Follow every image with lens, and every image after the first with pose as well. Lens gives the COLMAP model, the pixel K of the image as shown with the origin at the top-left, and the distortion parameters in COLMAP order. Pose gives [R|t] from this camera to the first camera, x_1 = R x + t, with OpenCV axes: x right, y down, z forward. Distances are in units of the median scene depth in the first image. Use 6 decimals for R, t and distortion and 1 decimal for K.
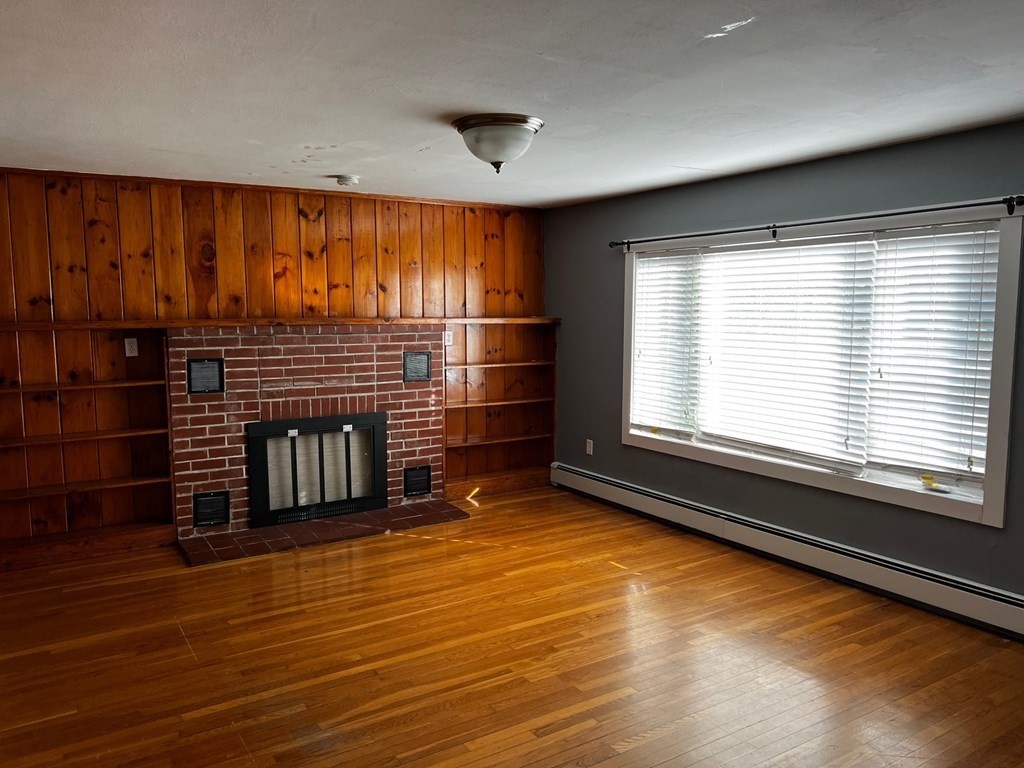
lens RADIAL K [[771.7, 0, 512.0], [0, 771.7, 385.6], [0, 0, 1]] dist [0.042469, -0.045934]
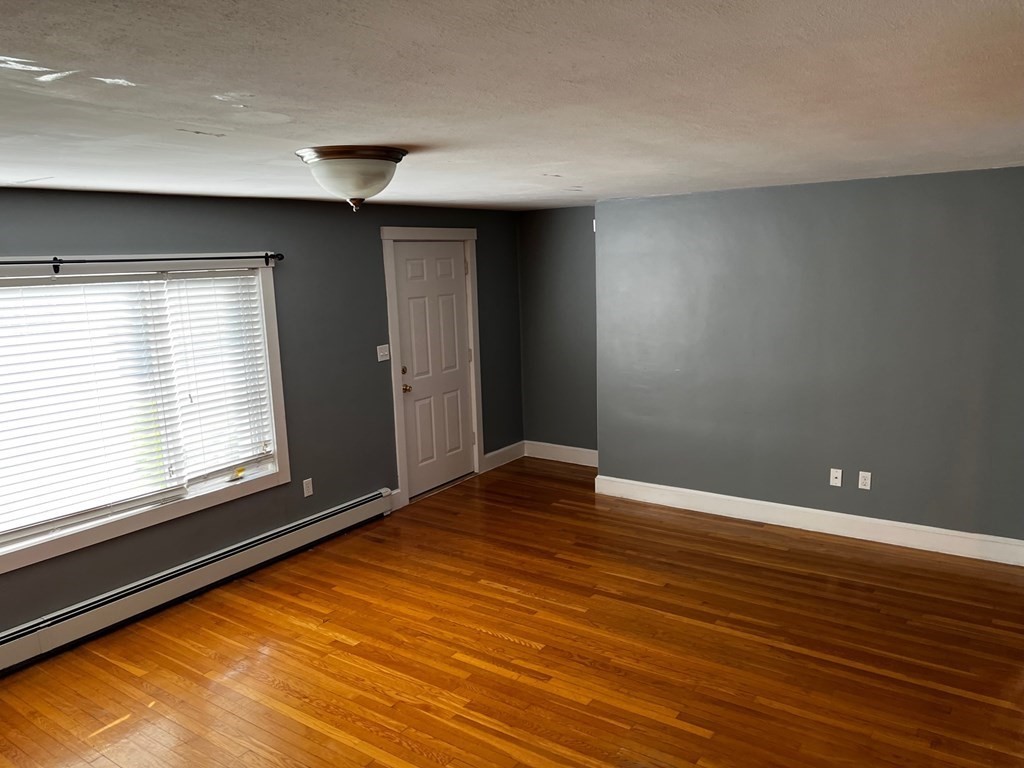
lens RADIAL K [[771.7, 0, 512.6], [0, 771.7, 384.6], [0, 0, 1]] dist [0.042469, -0.045934]
pose [[-0.386100, -0.132502, 0.912891, -0.719876], [0.129628, 0.972017, 0.195909, -0.193128], [-0.913303, 0.193976, -0.358120, 0.968121]]
